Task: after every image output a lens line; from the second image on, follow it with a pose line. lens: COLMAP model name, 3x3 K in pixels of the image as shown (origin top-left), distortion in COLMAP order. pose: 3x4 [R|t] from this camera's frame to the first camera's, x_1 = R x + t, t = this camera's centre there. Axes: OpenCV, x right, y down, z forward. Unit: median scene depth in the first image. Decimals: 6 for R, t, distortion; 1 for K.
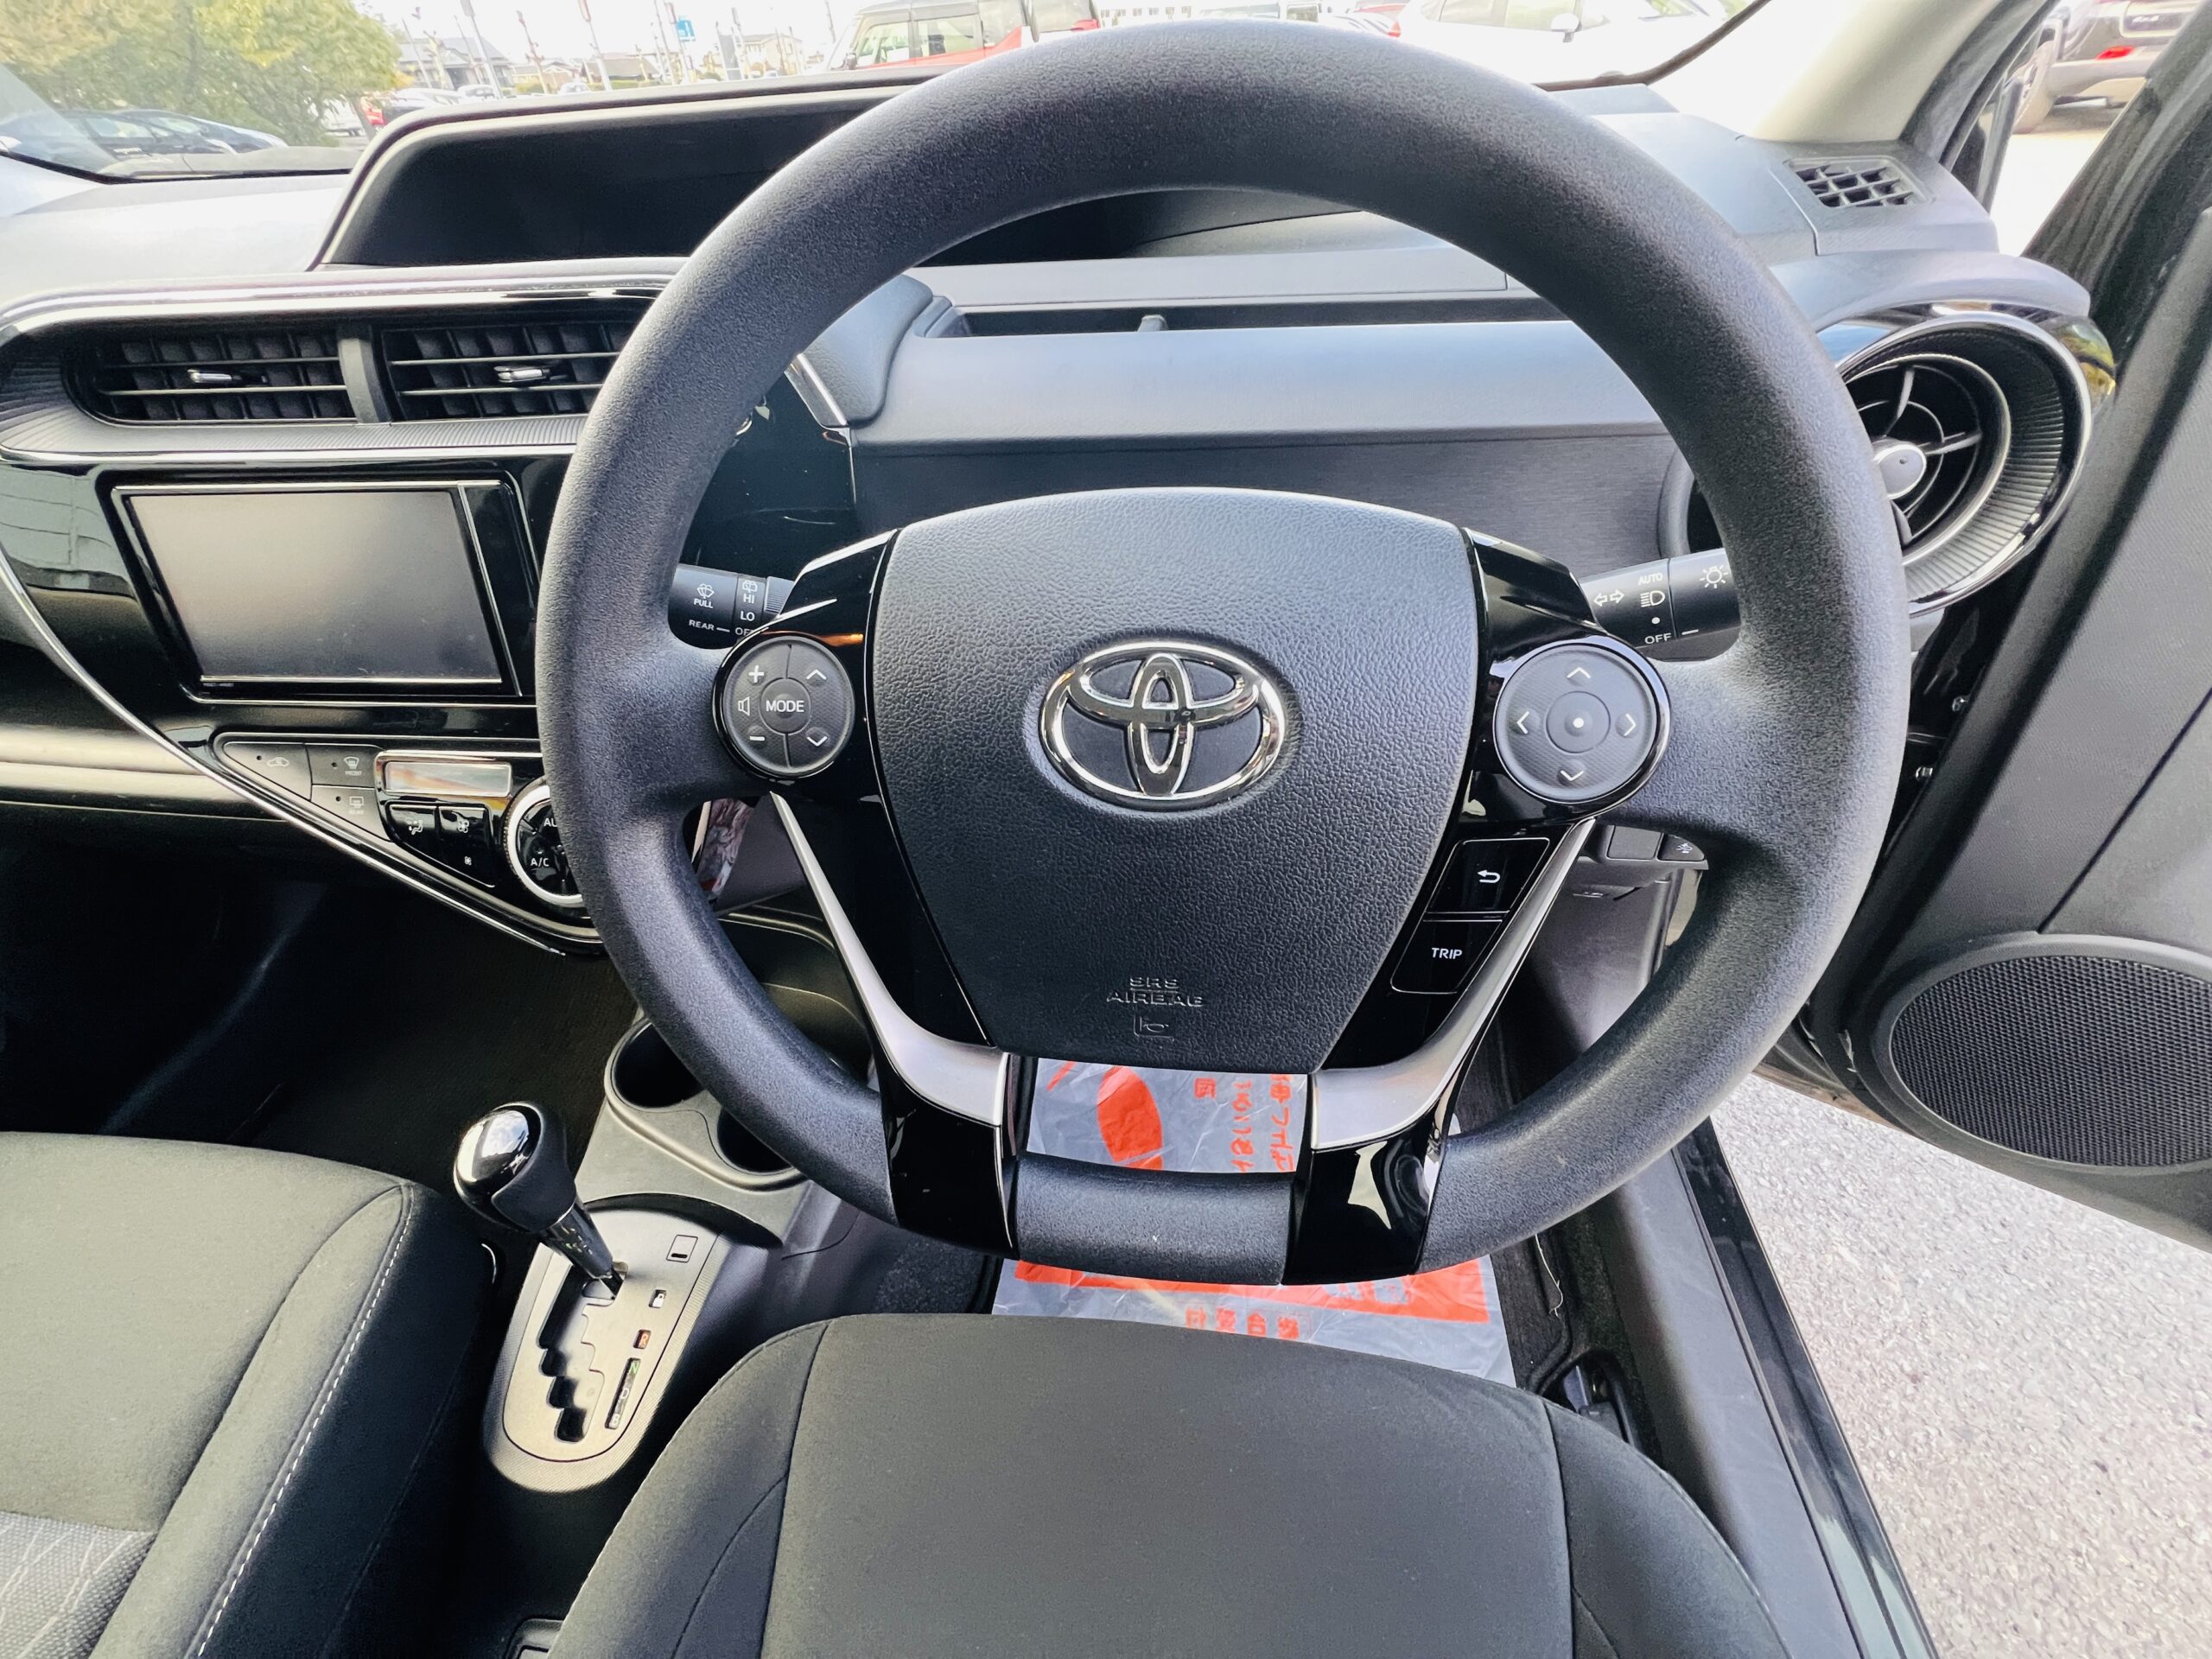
lens RADIAL K [[899.3, 0, 1097.5], [0, 899.3, 823.0], [0, 0, 1]] dist [-0.003306, 0.000119]
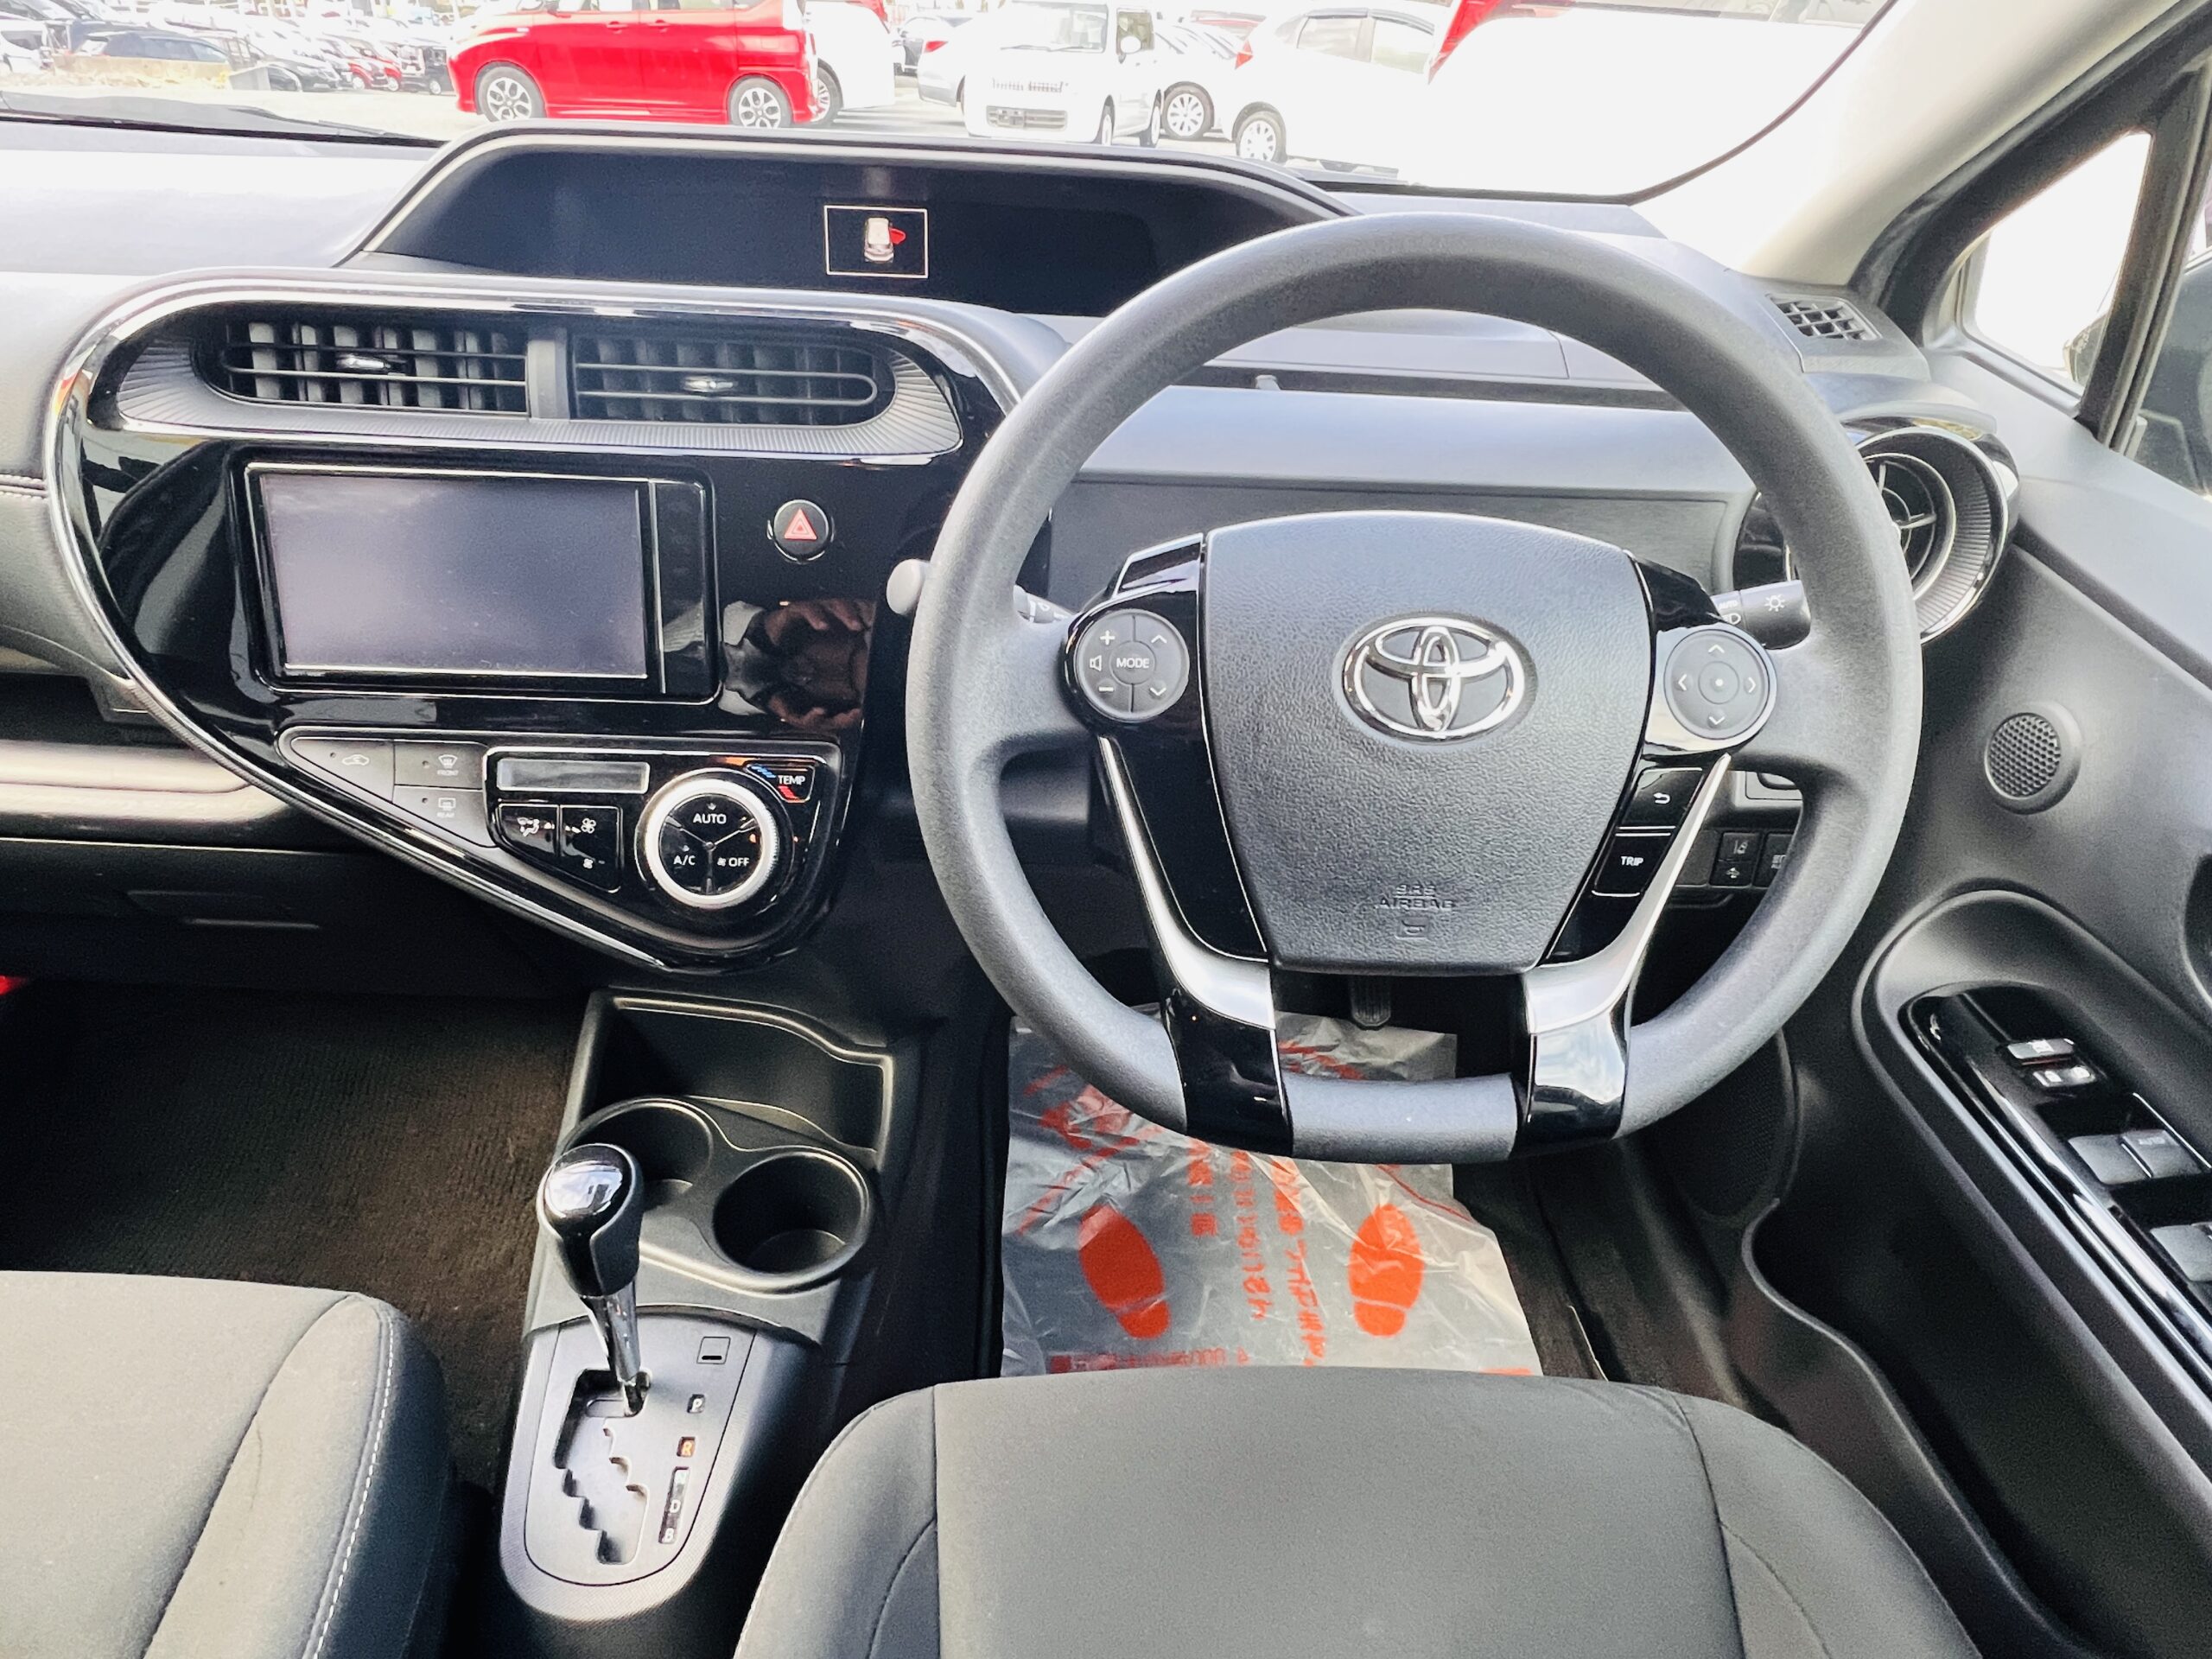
lens RADIAL K [[1228.9, 0, 1106.0], [0, 1228.9, 829.5], [0, 0, 1]] dist [-0.001899, -0.000648]
pose [[0.984541, 0.011199, 0.174796, -0.416954], [0.013463, 0.990163, -0.139273, 0.206473], [-0.174636, 0.139473, 0.974705, -0.381144]]
